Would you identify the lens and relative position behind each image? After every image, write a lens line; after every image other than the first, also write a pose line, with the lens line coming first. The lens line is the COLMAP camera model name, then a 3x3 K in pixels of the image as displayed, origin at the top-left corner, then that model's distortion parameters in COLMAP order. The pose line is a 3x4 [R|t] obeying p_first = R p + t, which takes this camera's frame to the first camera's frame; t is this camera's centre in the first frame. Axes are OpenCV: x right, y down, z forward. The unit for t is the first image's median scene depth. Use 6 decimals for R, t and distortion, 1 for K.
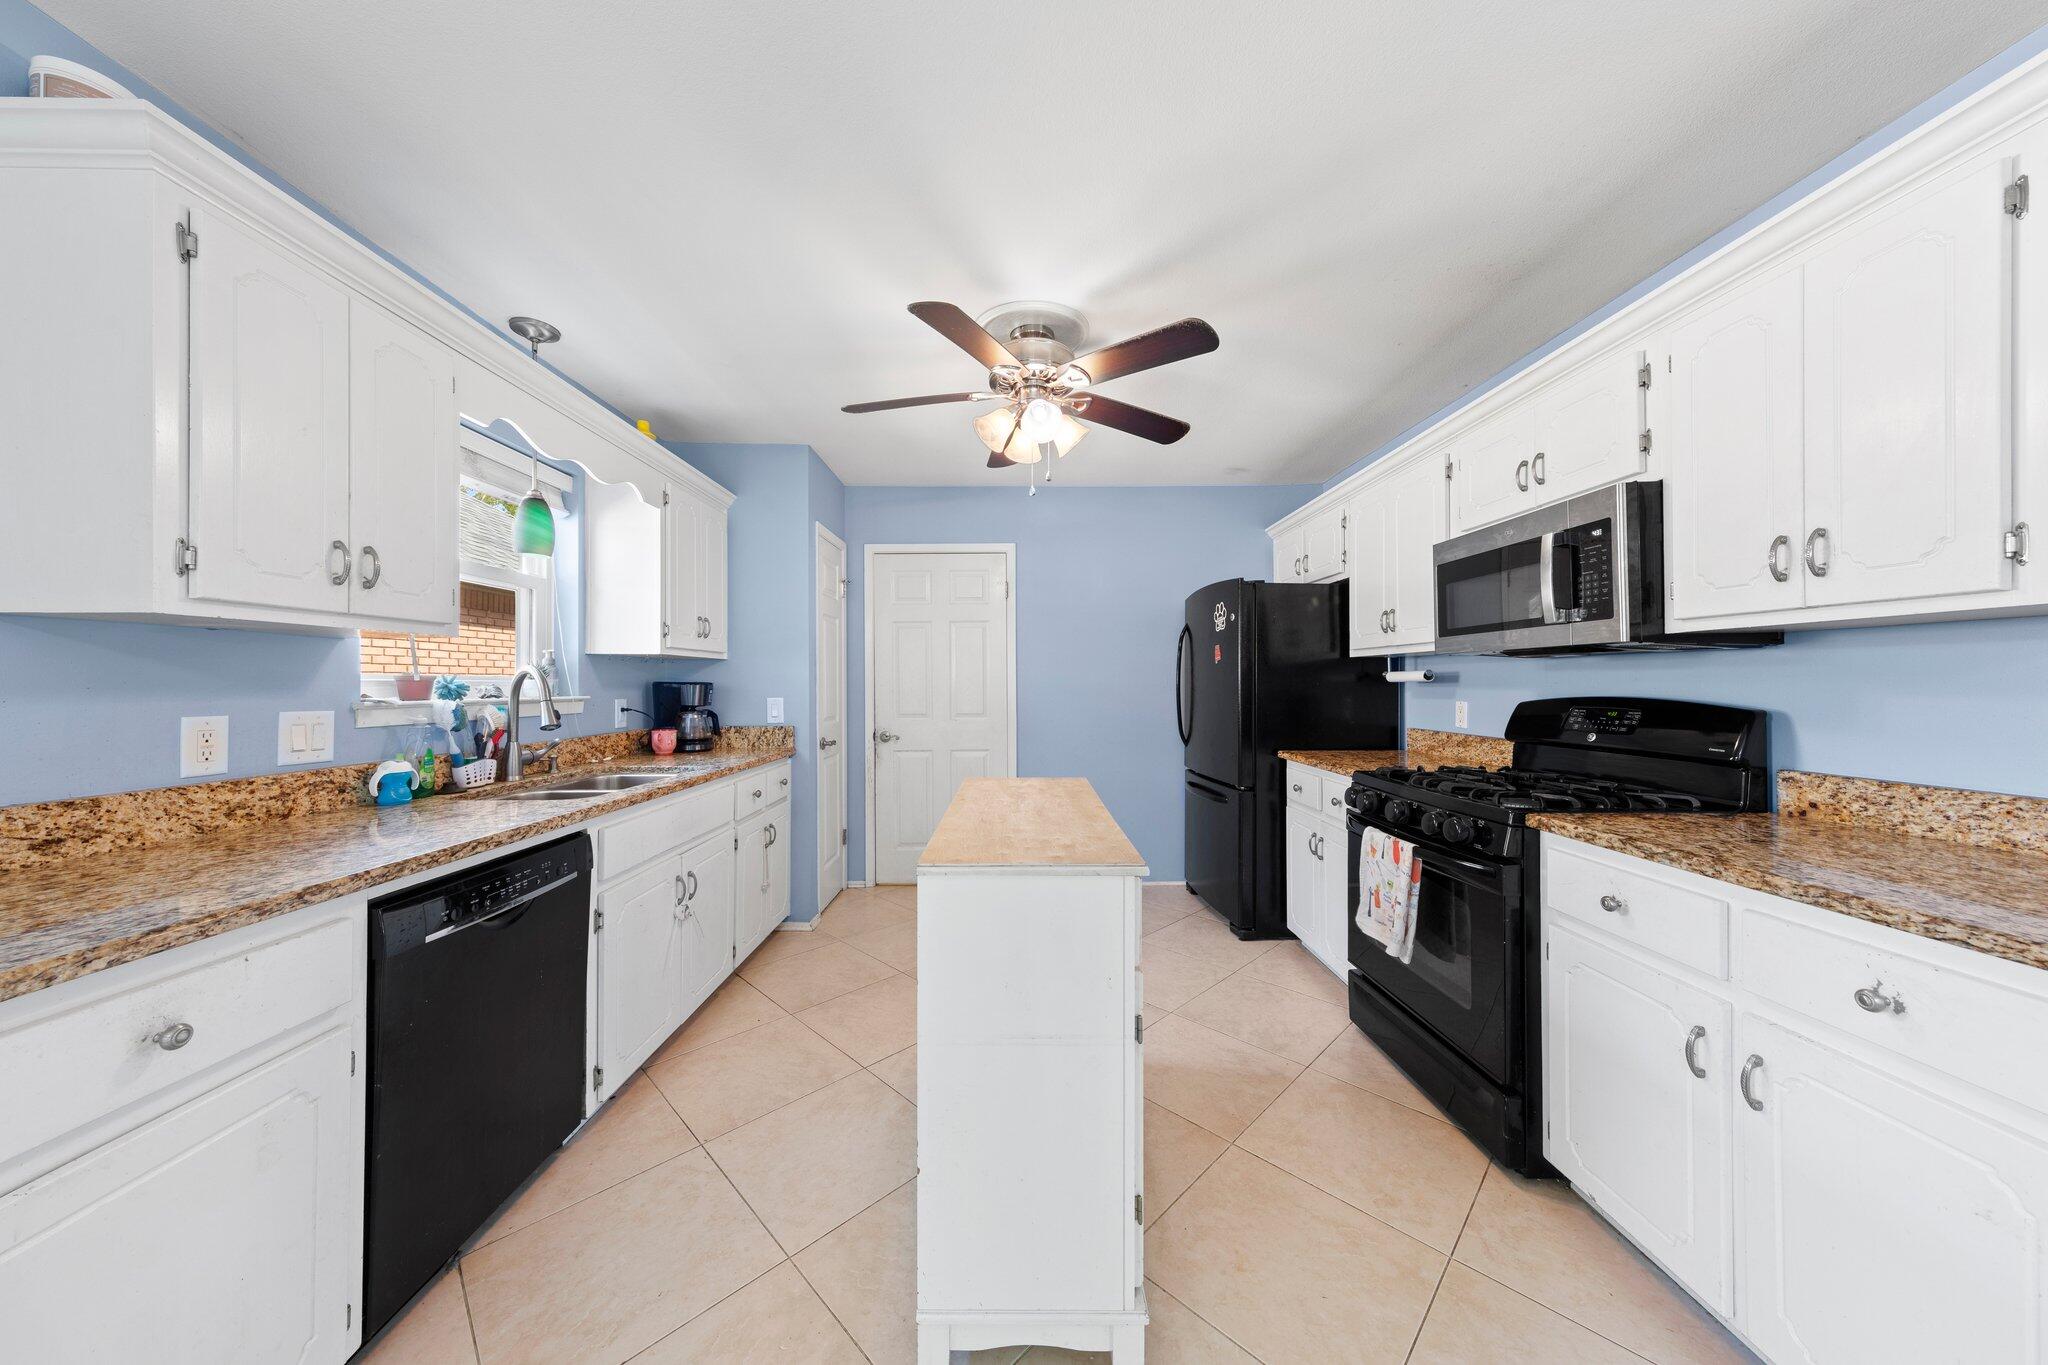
lens RADIAL K [[673.8, 0, 1020.2], [0, 673.8, 682.2], [0, 0, 1]] dist [0.001686, -0.000089]
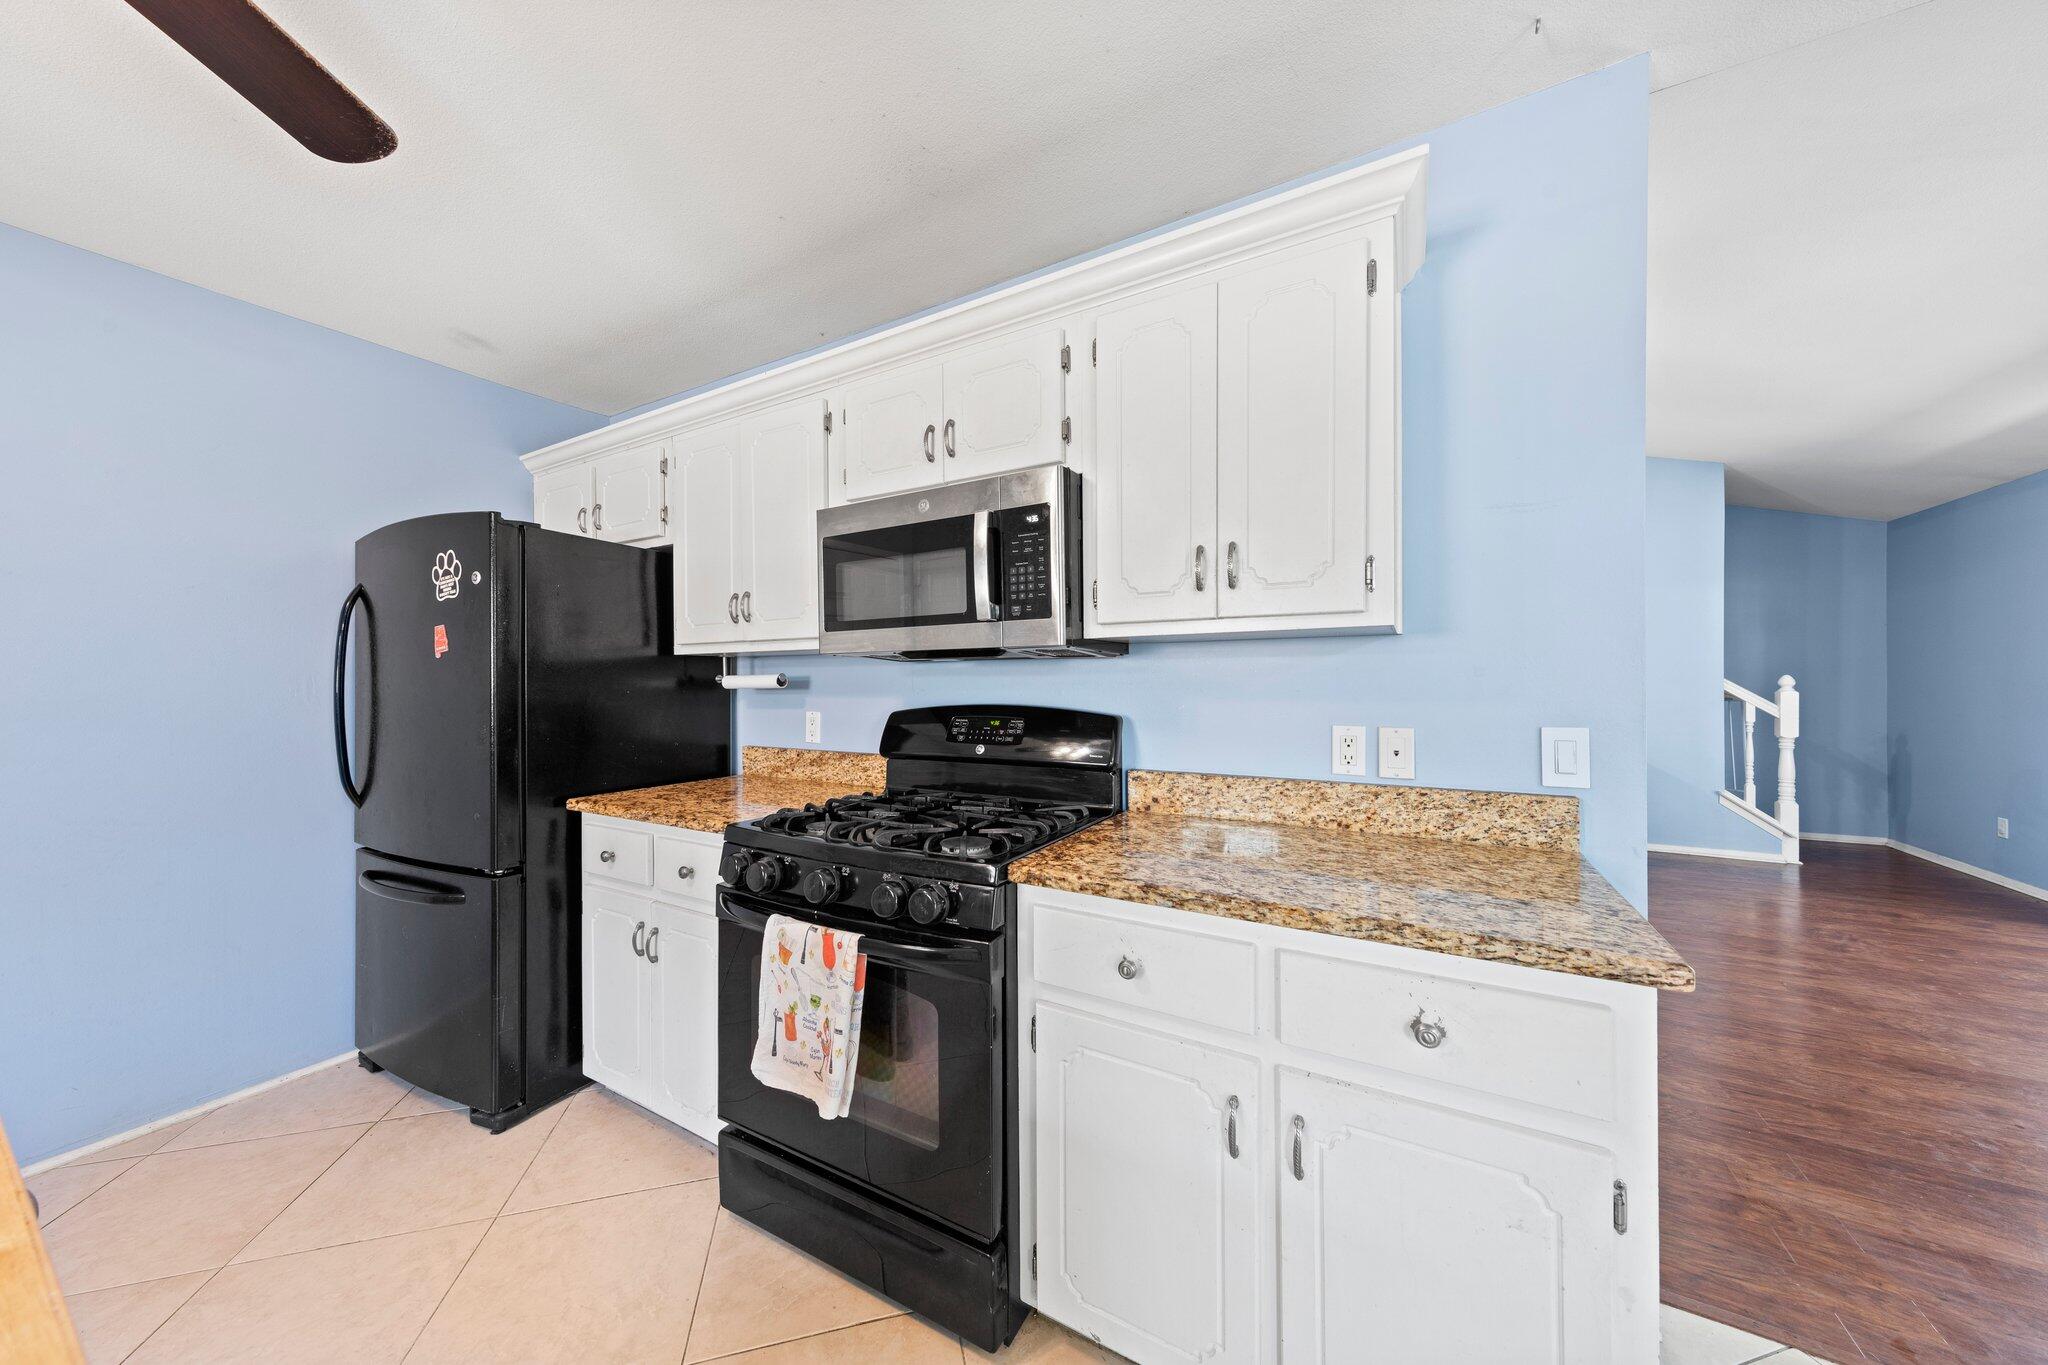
lens RADIAL K [[673.8, 0, 1020.2], [0, 673.8, 682.2], [0, 0, 1]] dist [0.001686, -0.000089]
pose [[0.505384, 0.000127, 0.862894, 0.088471], [0.002994, 0.999994, -0.001901, -0.008365], [-0.862889, 0.003544, 0.505381, 0.524376]]
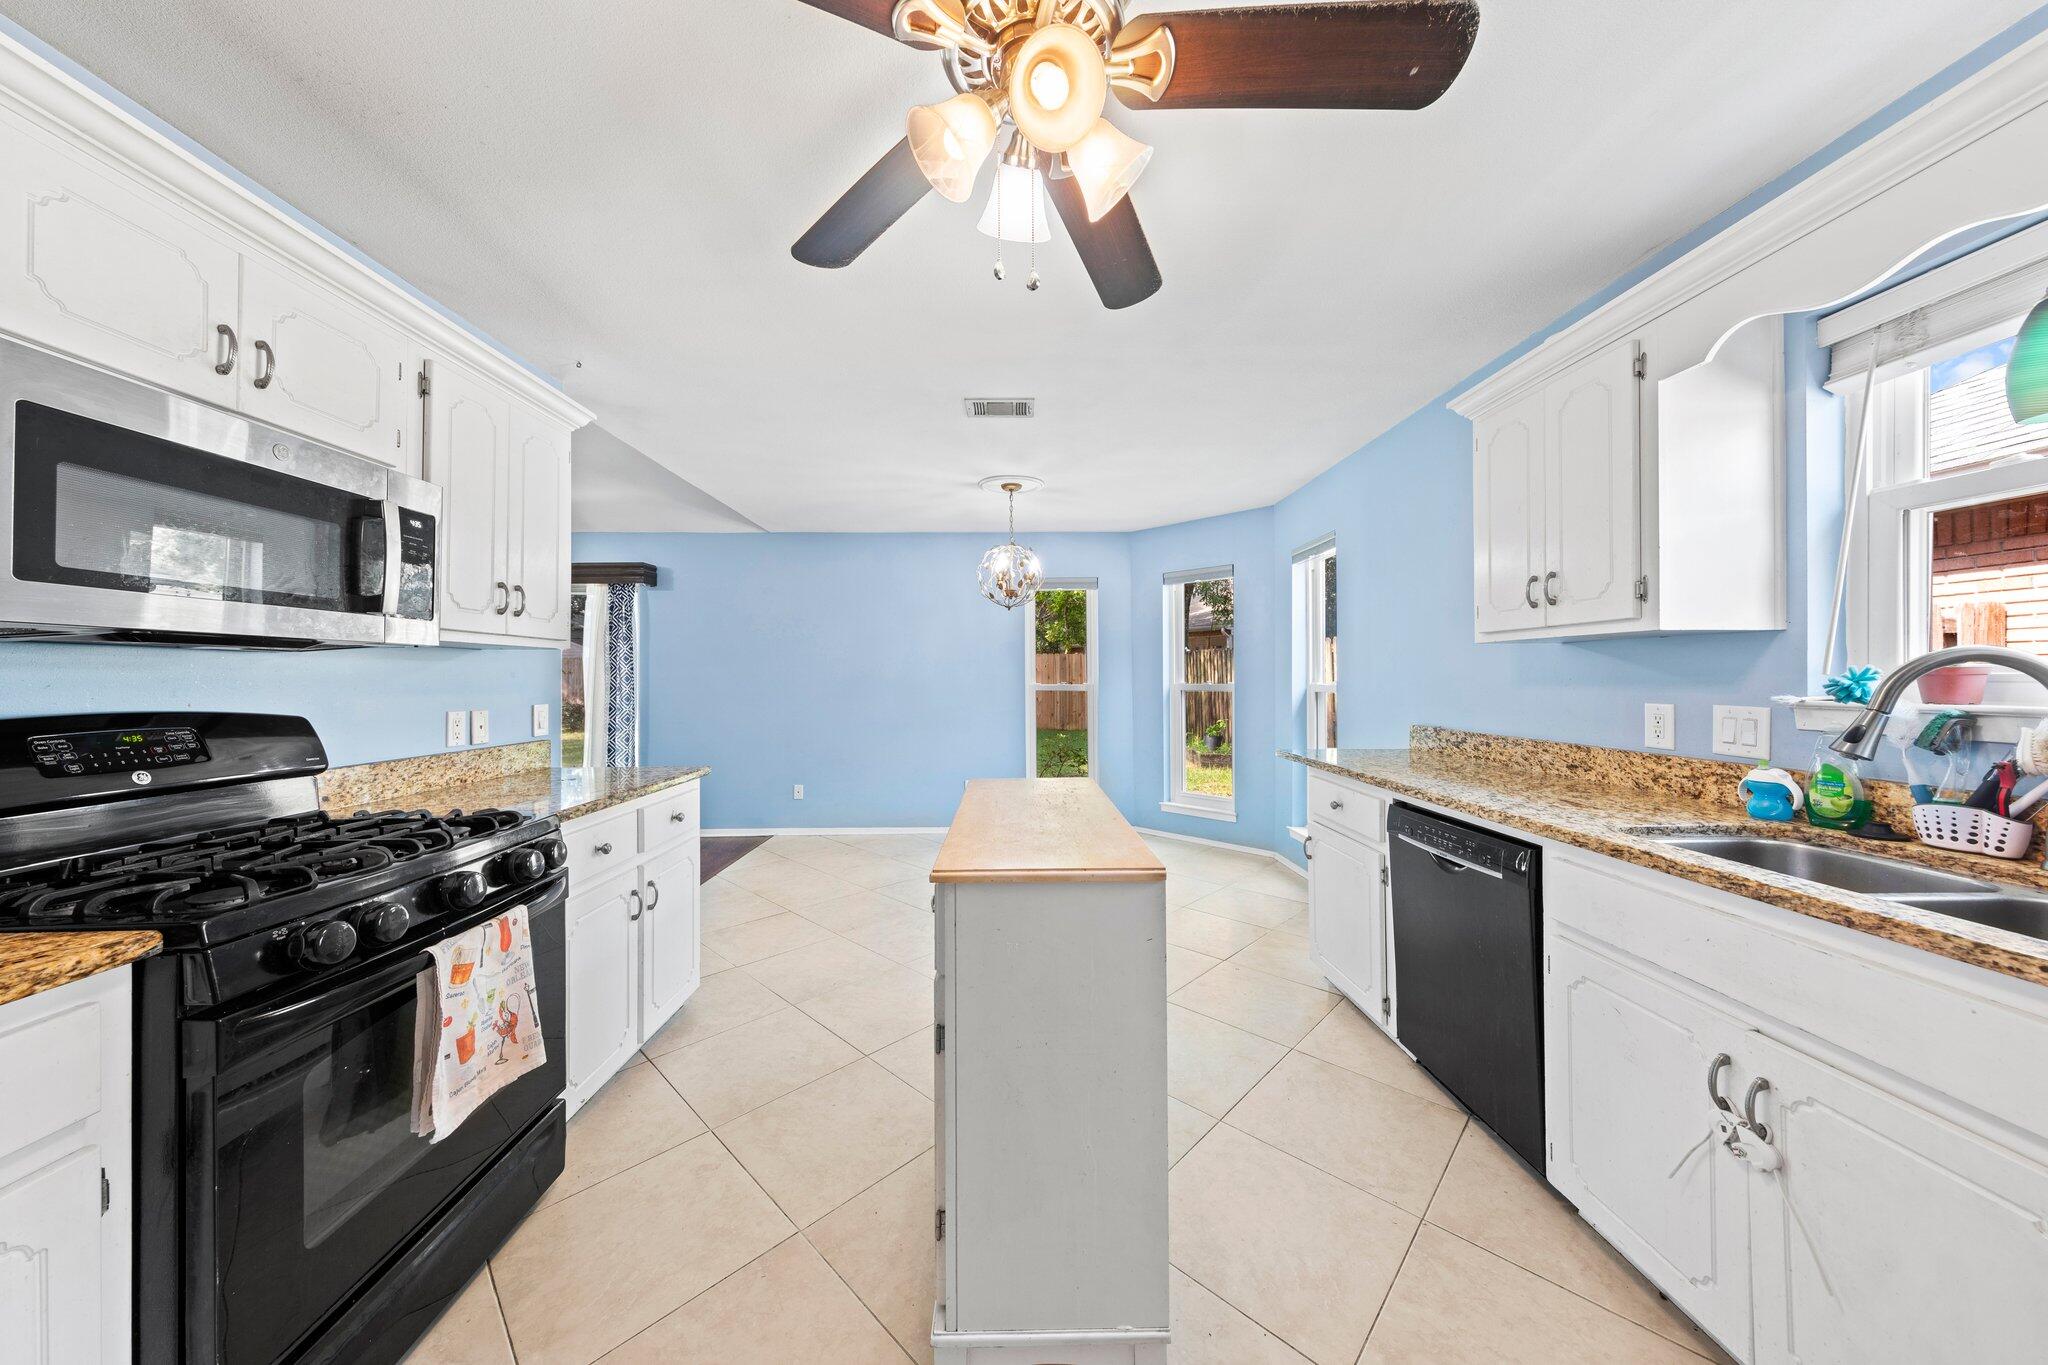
lens RADIAL K [[673.8, 0, 1020.2], [0, 673.8, 682.2], [0, 0, 1]] dist [0.001686, -0.000089]
pose [[-0.999906, 0.007030, -0.011793, 0.041988], [0.006974, 0.999965, 0.004727, -0.004651], [0.011826, 0.004644, -0.999919, 1.758395]]
